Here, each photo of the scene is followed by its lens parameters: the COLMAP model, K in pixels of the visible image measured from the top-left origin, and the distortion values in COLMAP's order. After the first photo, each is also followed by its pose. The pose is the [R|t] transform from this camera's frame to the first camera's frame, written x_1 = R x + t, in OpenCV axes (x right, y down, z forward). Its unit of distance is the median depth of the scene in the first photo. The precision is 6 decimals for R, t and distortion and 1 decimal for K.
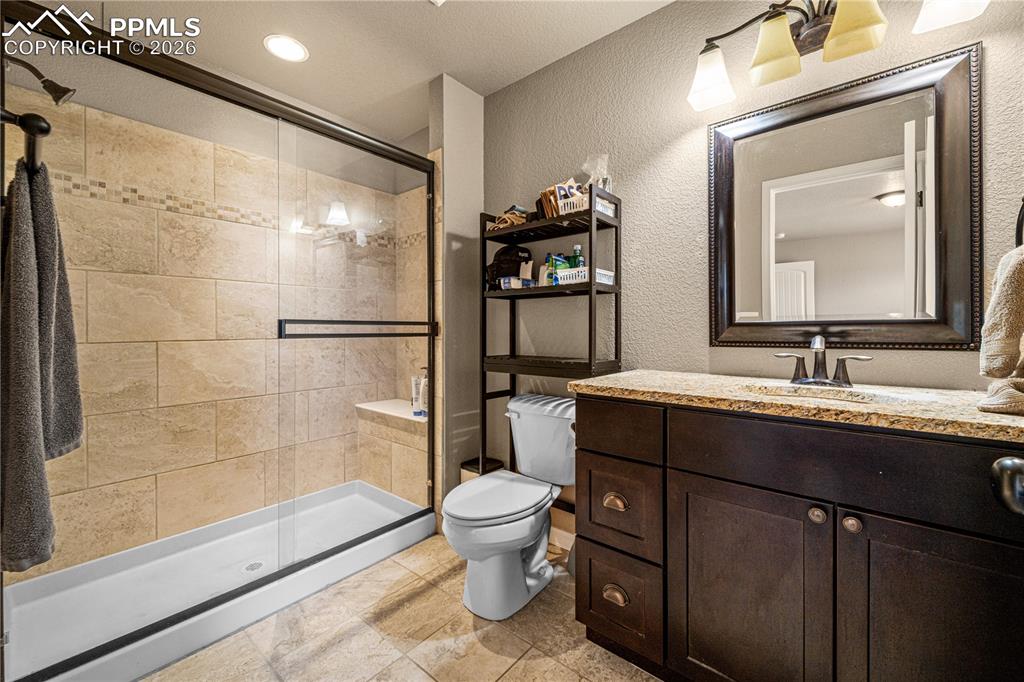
lens RADIAL K [[417.1, 0, 512.1], [0, 417.1, 331.6], [0, 0, 1]] dist [0.002507, 0.000059]
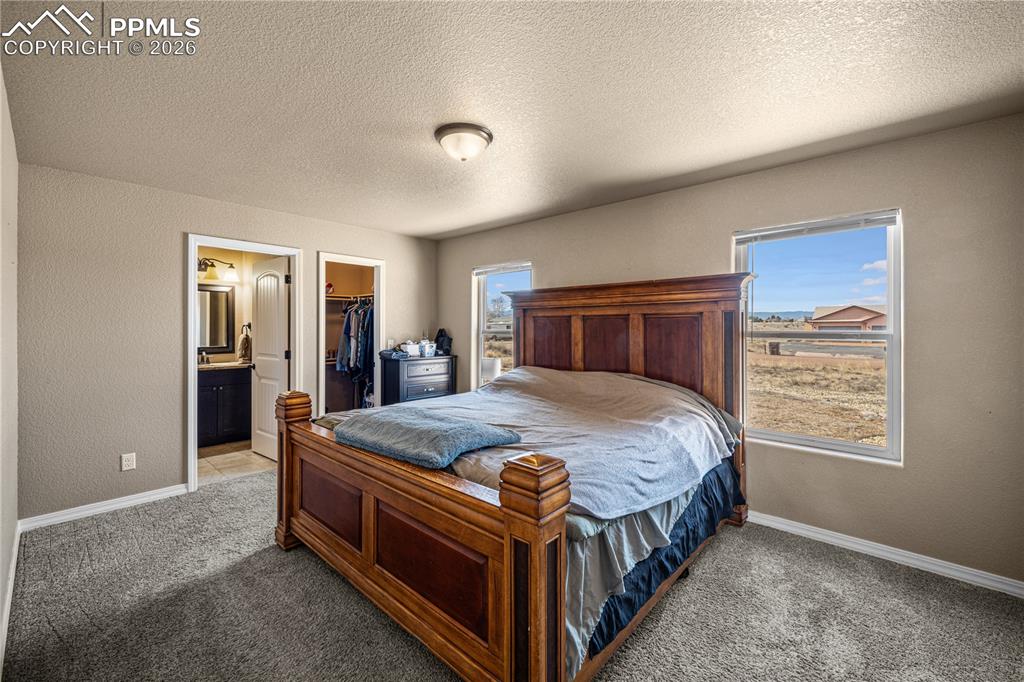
lens RADIAL K [[417.1, 0, 520.6], [0, 417.1, 334.8], [0, 0, 1]] dist [0.002507, 0.000059]
pose [[0.017157, 0.006270, 0.999833, -3.087540], [-0.003828, 0.999973, -0.006206, -0.130458], [-0.999845, -0.003721, 0.017181, -2.002519]]
